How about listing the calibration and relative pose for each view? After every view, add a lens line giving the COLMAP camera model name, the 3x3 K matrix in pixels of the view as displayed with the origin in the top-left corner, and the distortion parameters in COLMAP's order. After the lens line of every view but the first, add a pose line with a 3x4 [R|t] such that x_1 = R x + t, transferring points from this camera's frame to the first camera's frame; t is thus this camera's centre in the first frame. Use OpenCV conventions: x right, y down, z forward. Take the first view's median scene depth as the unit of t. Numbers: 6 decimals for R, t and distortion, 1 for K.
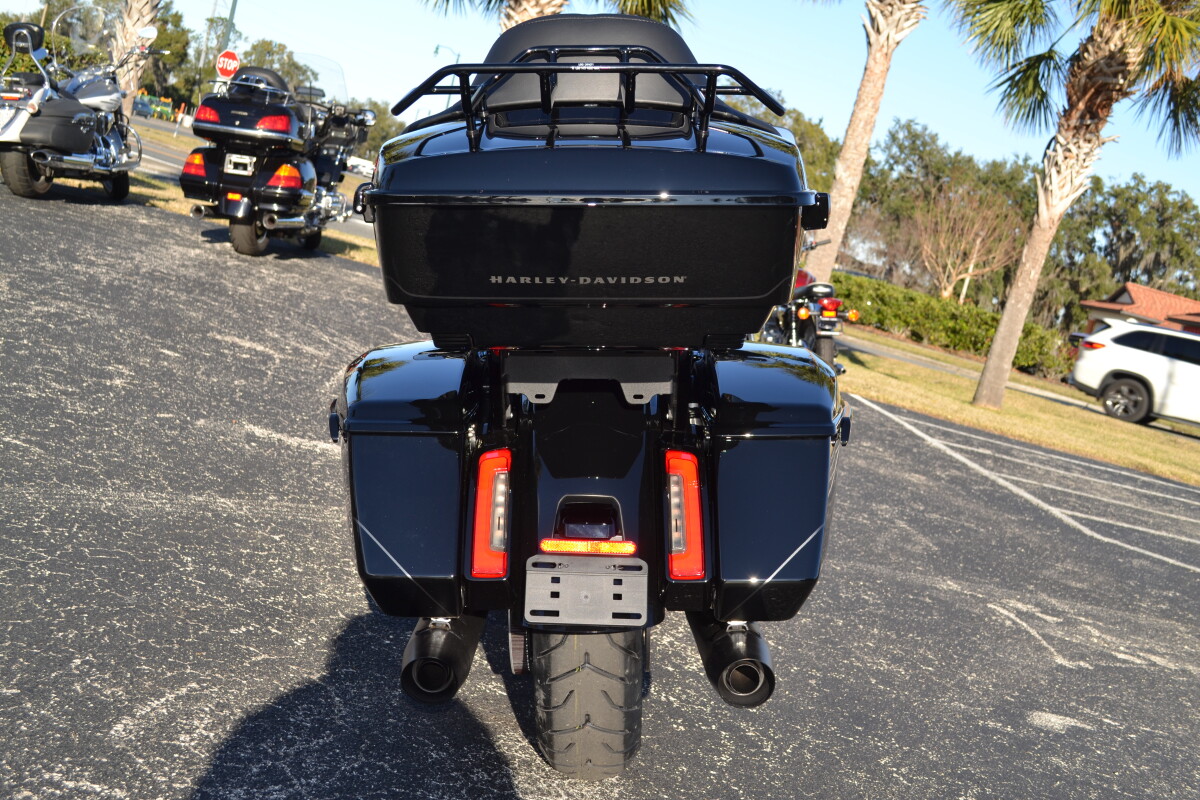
lens RADIAL K [[1415.7, 0, 592.8], [0, 1415.7, 412.5], [0, 0, 1]] dist [-0.046048, 0.000000]
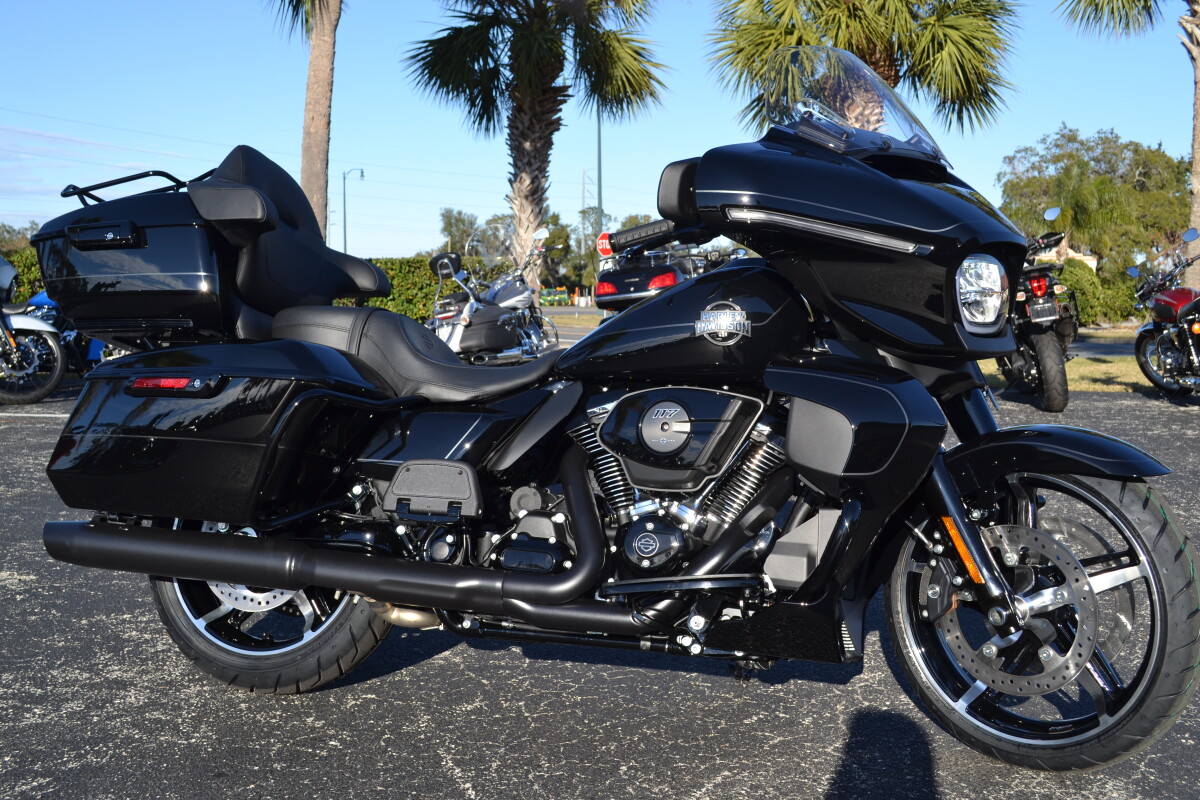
lens RADIAL K [[1306.0, 0, 587.6], [0, 1306.0, 398.7], [0, 0, 1]] dist [-0.054465, 0.000000]
pose [[0.929904, -0.233528, -0.284155, -0.006459], [0.206175, 0.970744, -0.123077, 0.002631], [0.304584, 0.055864, 0.950846, -0.008101]]
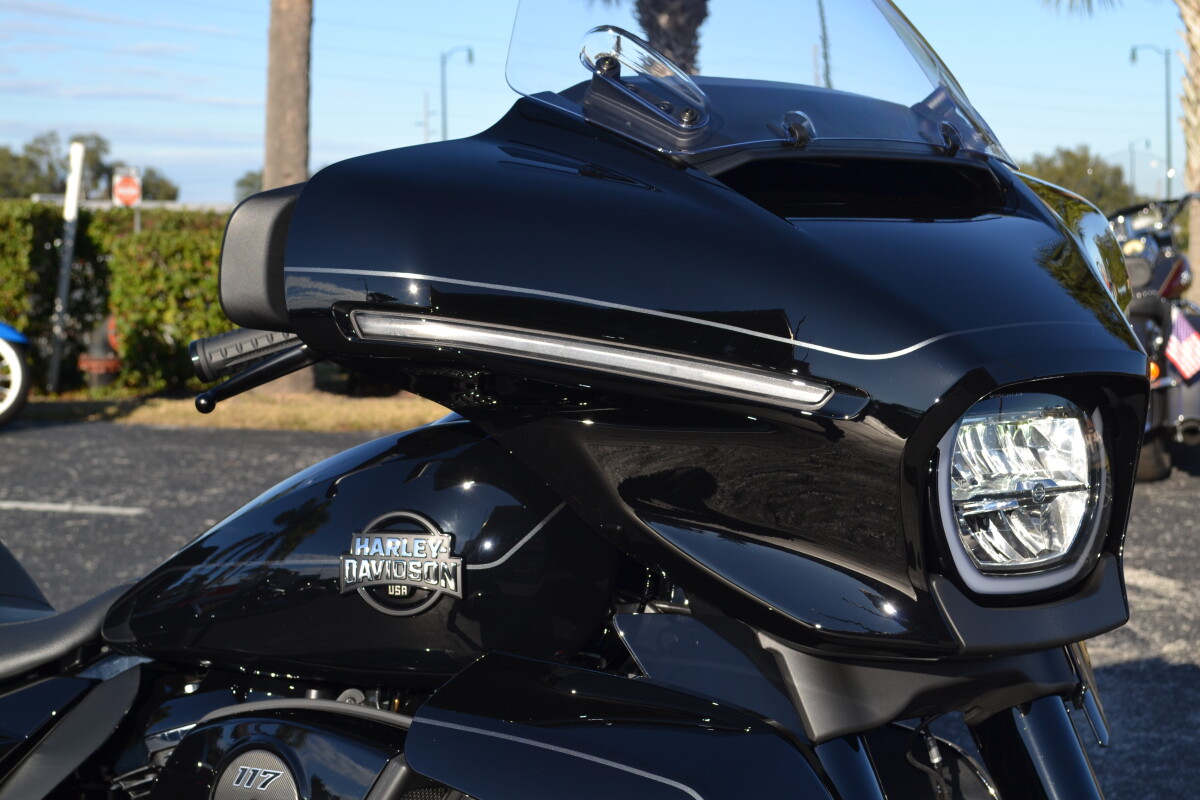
lens RADIAL K [[2015.8, 0, 607.5], [0, 2015.8, 404.3], [0, 0, 1]] dist [0.057656, 0.000000]
pose [[0.893565, -0.230905, -0.385000, 0.037205], [0.189533, 0.971445, -0.142729, -0.026458], [0.406964, 0.054568, 0.911813, 0.107346]]
